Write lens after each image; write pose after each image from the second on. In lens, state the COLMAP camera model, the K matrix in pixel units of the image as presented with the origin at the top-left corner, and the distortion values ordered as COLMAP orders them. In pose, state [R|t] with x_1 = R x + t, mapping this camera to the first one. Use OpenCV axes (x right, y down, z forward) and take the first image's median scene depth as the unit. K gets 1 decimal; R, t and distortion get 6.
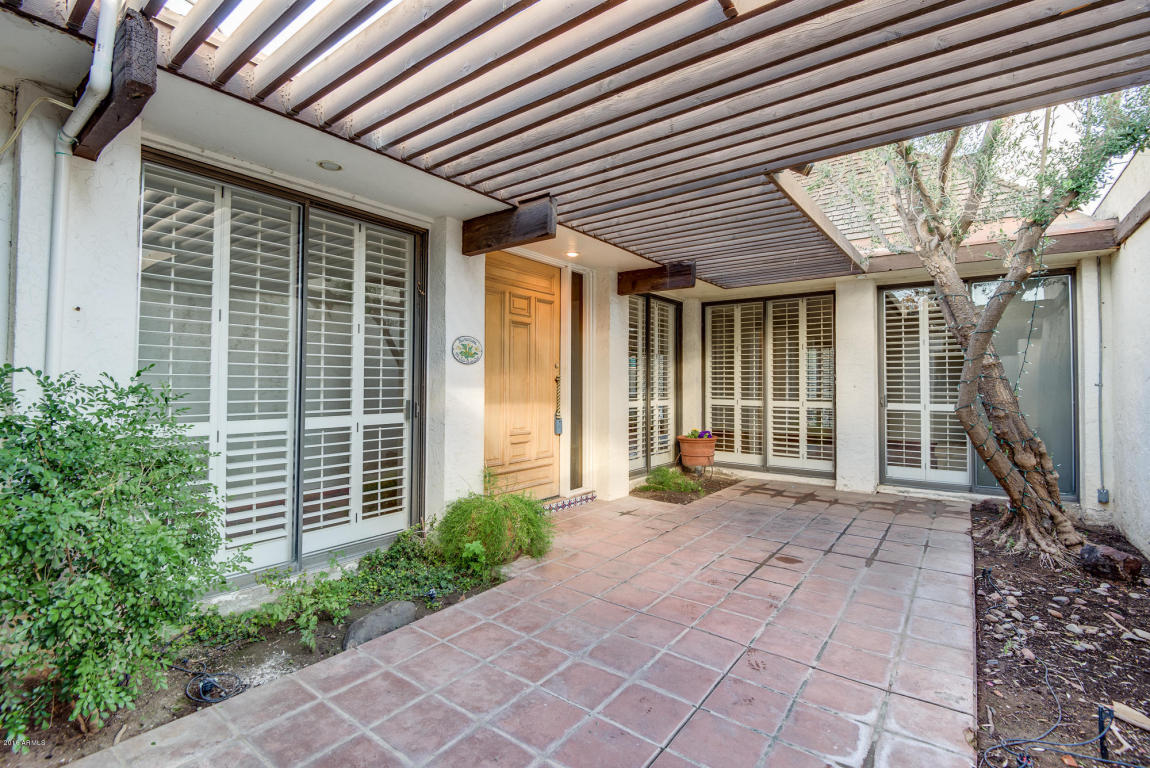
lens RADIAL K [[527.9, 0, 573.2], [0, 527.9, 379.5], [0, 0, 1]] dist [0.002423, -0.009223]
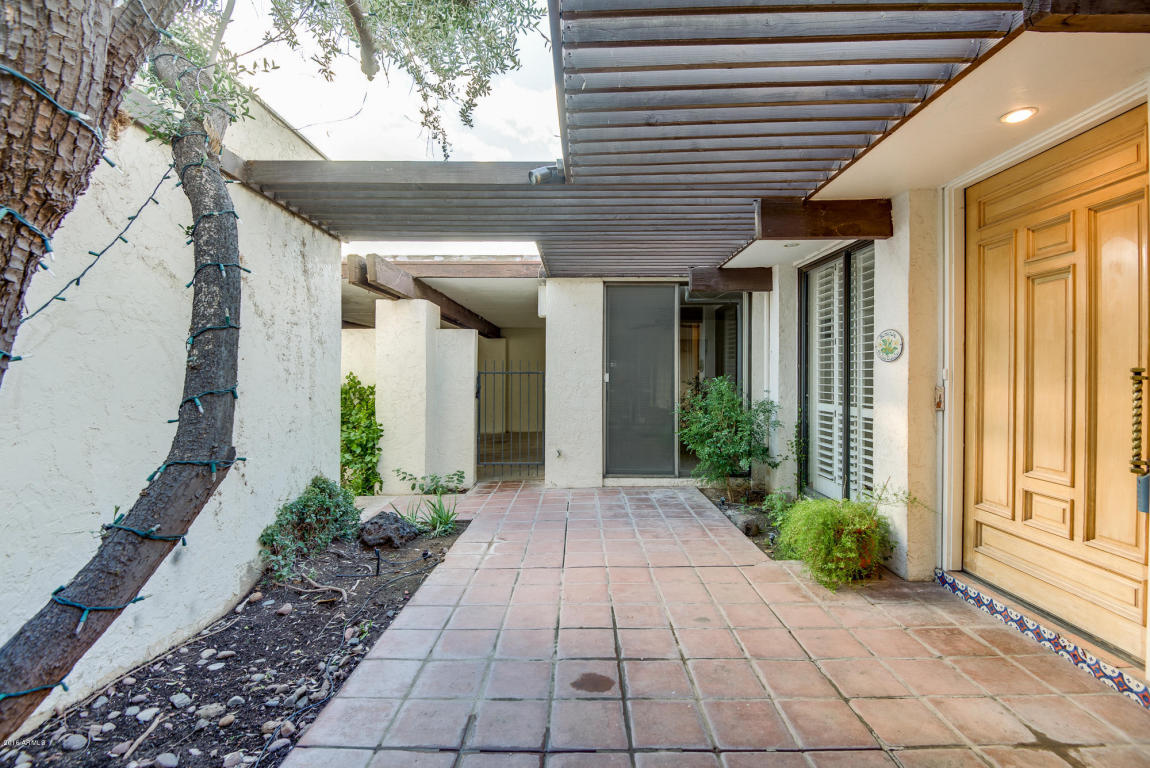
lens RADIAL K [[527.9, 0, 573.2], [0, 527.9, 380.0], [0, 0, 1]] dist [0.002423, -0.009223]
pose [[-0.809833, 0.001320, -0.586659, 0.791027], [0.001878, 0.999998, -0.000344, 0.001591], [0.586657, -0.001380, -0.809834, 1.500532]]
